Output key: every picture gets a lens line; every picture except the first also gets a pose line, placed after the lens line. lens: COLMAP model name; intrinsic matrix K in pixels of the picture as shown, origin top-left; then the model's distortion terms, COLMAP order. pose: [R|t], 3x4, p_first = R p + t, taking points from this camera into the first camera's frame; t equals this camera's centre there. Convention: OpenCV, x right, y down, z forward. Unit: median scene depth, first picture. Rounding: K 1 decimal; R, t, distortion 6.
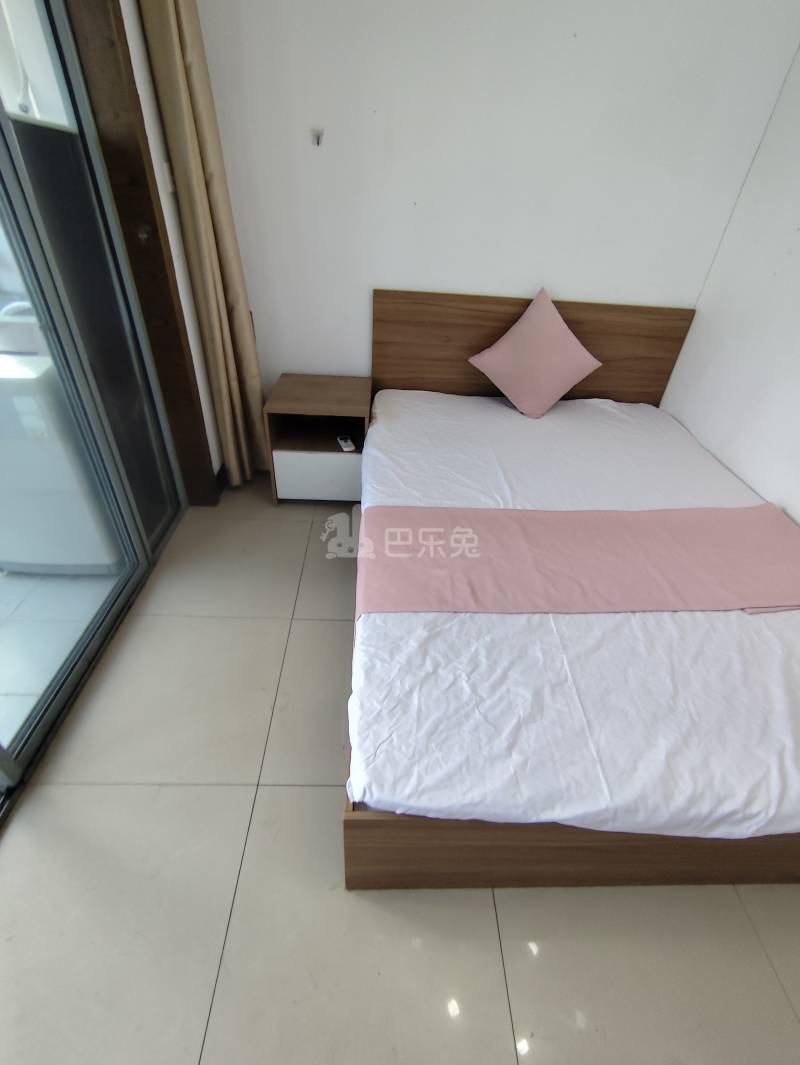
lens RADIAL K [[485.3, 0, 403.3], [0, 485.3, 530.3], [0, 0, 1]] dist [-0.019772, 0.026262]
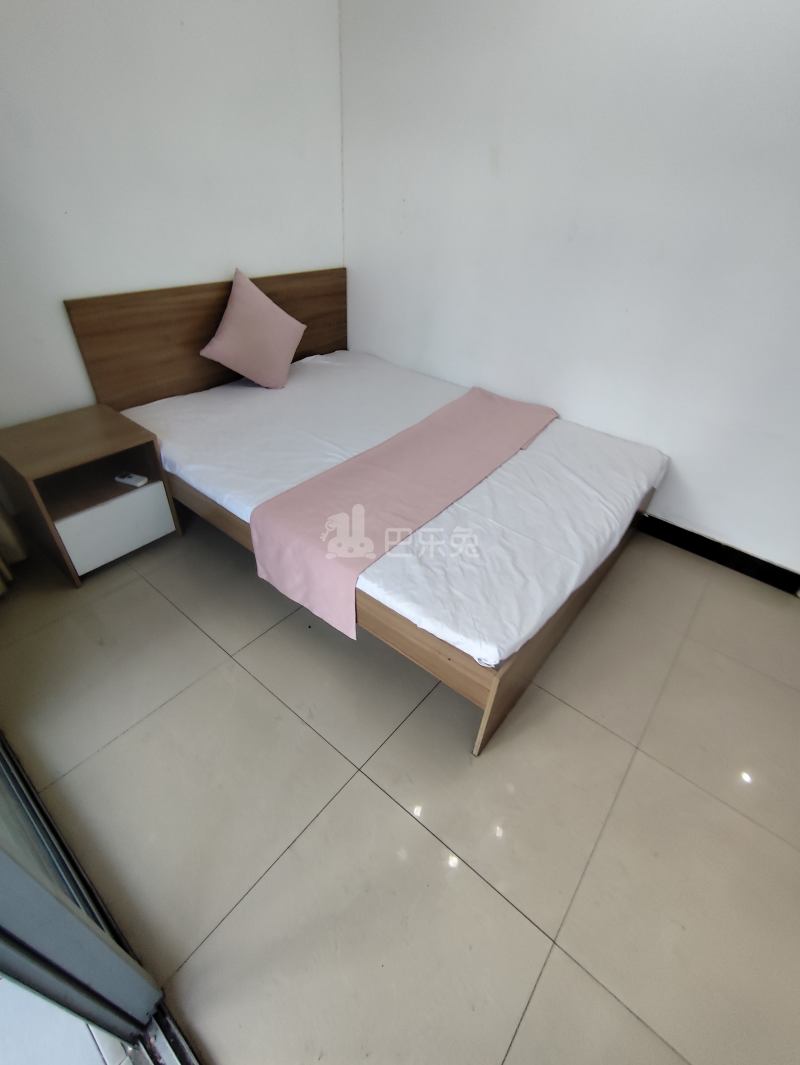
lens RADIAL K [[485.3, 0, 403.3], [0, 485.3, 530.3], [0, 0, 1]] dist [-0.019772, 0.026262]
pose [[0.652821, -0.475334, 0.589815, -0.452300], [0.448726, 0.869968, 0.204450, -0.072541], [-0.610303, 0.131197, 0.781229, 0.039613]]
